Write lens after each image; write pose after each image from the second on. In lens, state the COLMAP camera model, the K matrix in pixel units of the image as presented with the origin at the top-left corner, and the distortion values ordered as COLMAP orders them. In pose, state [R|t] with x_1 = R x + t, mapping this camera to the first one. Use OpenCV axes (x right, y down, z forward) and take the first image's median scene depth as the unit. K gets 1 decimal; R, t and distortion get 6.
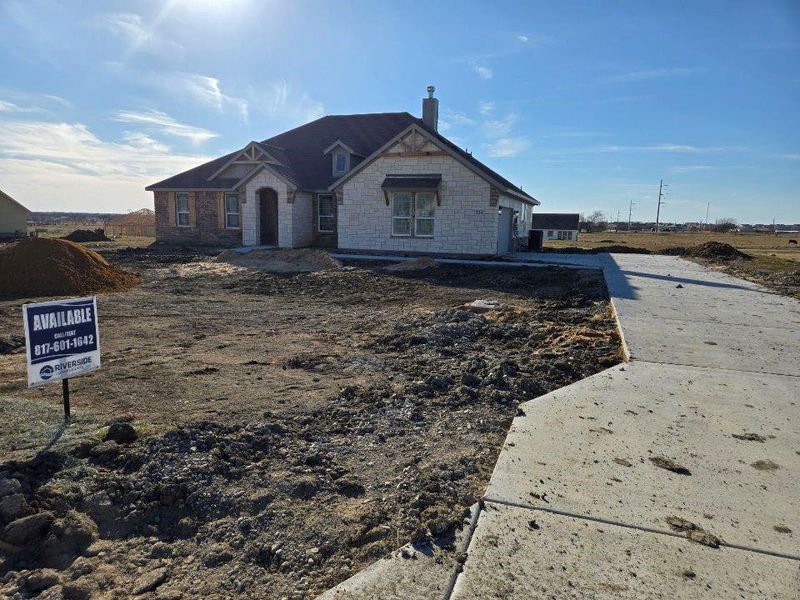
lens RADIAL K [[536.5, 0, 394.2], [0, 536.5, 304.2], [0, 0, 1]] dist [0.081049, -0.001385]
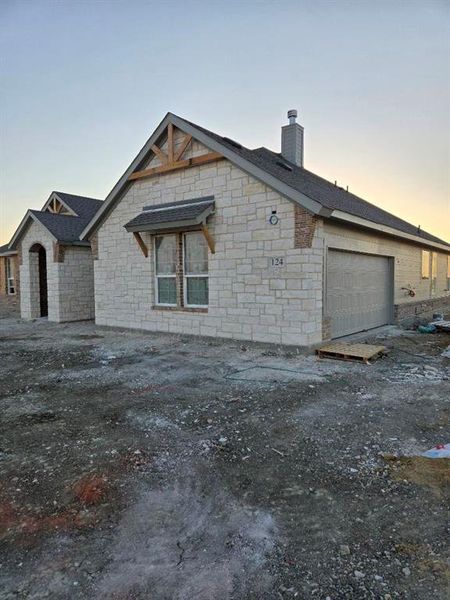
lens RADIAL K [[402.4, 0, 227.8], [0, 402.4, 301.4], [0, 0, 1]] dist [0.081049, -0.001385]
pose [[0.949565, -0.013037, -0.313300, 0.199860], [-0.019742, 0.994668, -0.101224, -0.081227], [0.312949, 0.102303, 0.944244, 0.548096]]
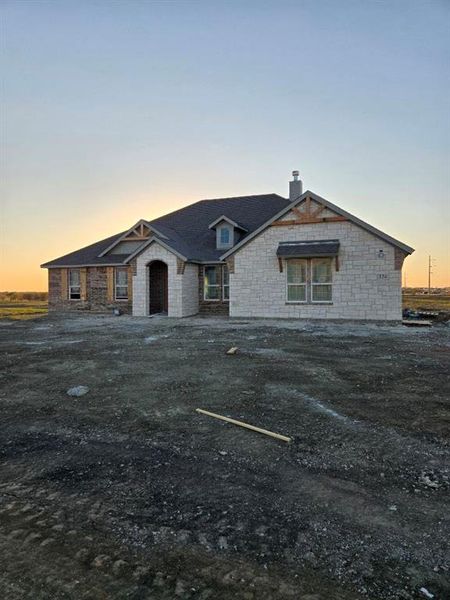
lens RADIAL K [[402.4, 0, 223.6], [0, 402.4, 297.4], [0, 0, 1]] dist [0.081049, -0.001385]
pose [[0.999648, -0.026438, -0.002112, -0.108440], [0.025902, 0.990284, -0.136627, -0.035814], [0.005703, 0.136525, 0.990620, 0.245357]]
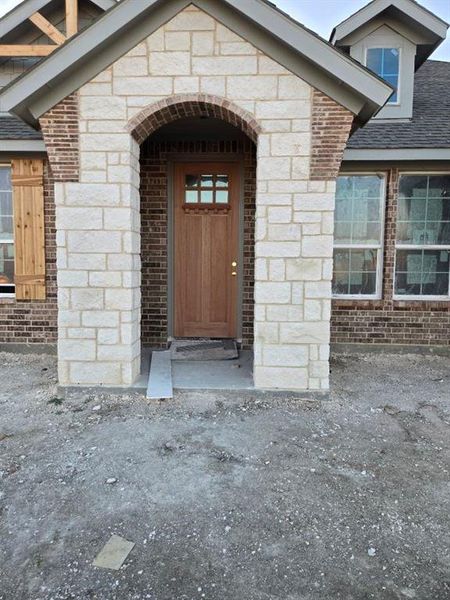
lens RADIAL K [[402.4, 0, 223.7], [0, 402.4, 298.3], [0, 0, 1]] dist [0.081049, -0.001385]
pose [[0.956138, -0.039503, 0.290241, -0.273573], [0.055865, 0.997269, -0.048303, -0.135577], [-0.287540, 0.062399, 0.955734, 0.857752]]
